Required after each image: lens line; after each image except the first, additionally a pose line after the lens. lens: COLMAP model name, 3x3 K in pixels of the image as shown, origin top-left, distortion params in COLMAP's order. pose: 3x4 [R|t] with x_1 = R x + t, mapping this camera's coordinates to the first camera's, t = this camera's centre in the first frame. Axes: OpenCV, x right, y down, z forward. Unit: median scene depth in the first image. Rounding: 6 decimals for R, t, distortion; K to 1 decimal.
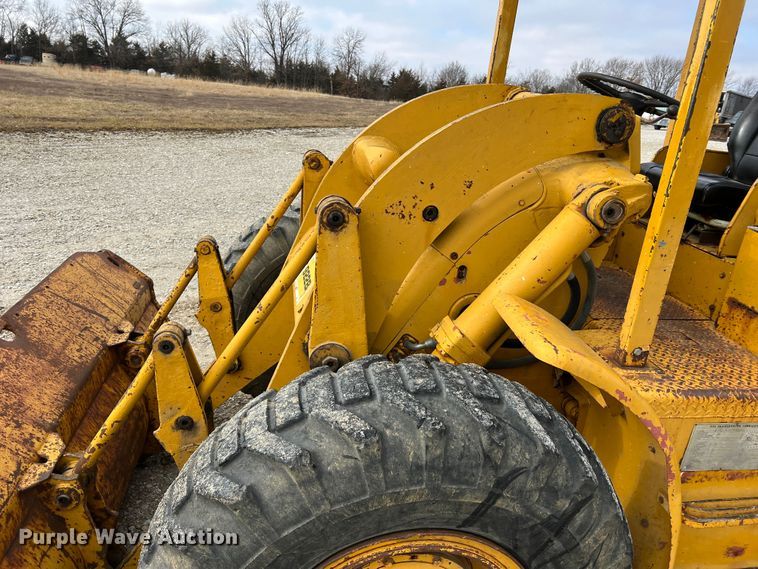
lens RADIAL K [[571.4, 0, 381.2], [0, 571.4, 283.0], [0, 0, 1]] dist [0.053859, -0.066251]
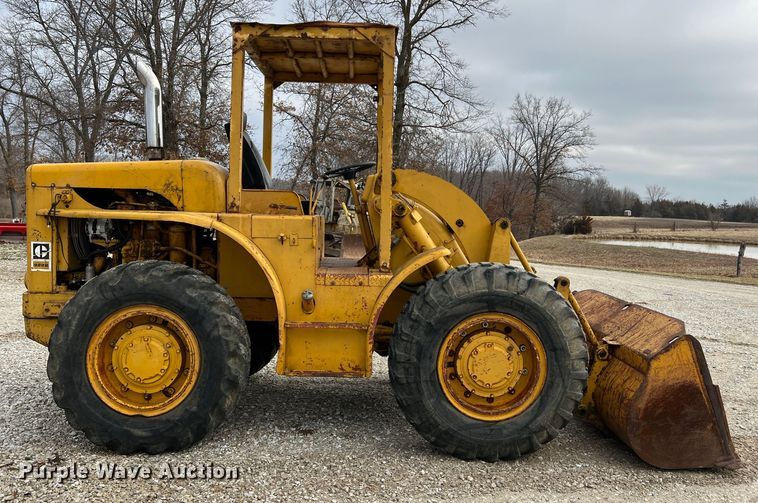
lens RADIAL K [[636.8, 0, 379.0], [0, 636.8, 251.5], [0, 0, 1]] dist [0.090298, -0.171794]
pose [[-0.980354, -0.135561, 0.143277, -0.057157], [-0.068180, 0.914519, 0.398756, -1.235689], [-0.185086, 0.381153, -0.905796, 4.009554]]
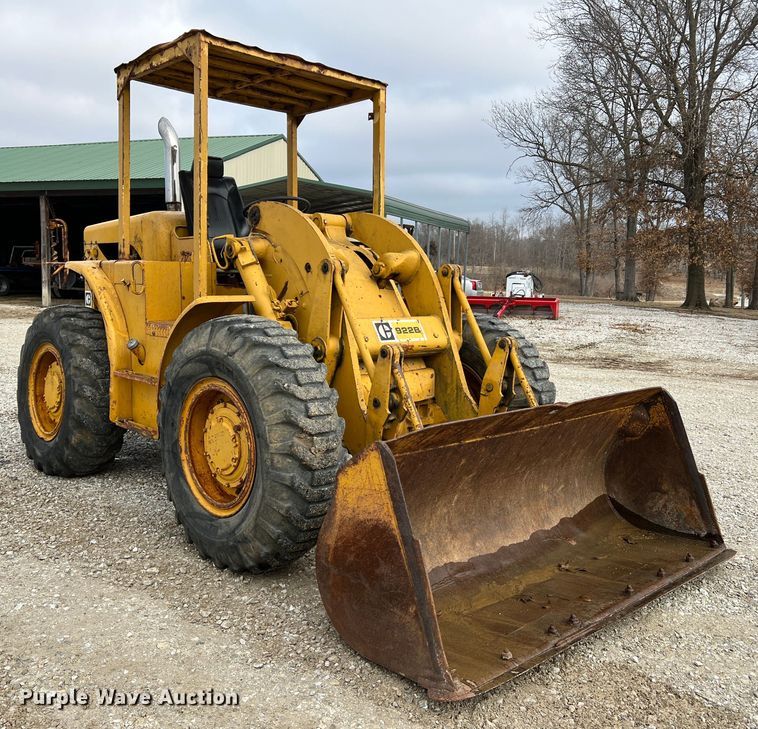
lens RADIAL K [[733.6, 0, 363.4], [0, 733.6, 363.1], [0, 0, 1]] dist [0.078400, -0.102841]
pose [[-0.540708, -0.207891, 0.815117, -2.097396], [0.208980, 0.905407, 0.369546, -0.848953], [-0.814838, 0.370160, -0.446116, 2.468271]]
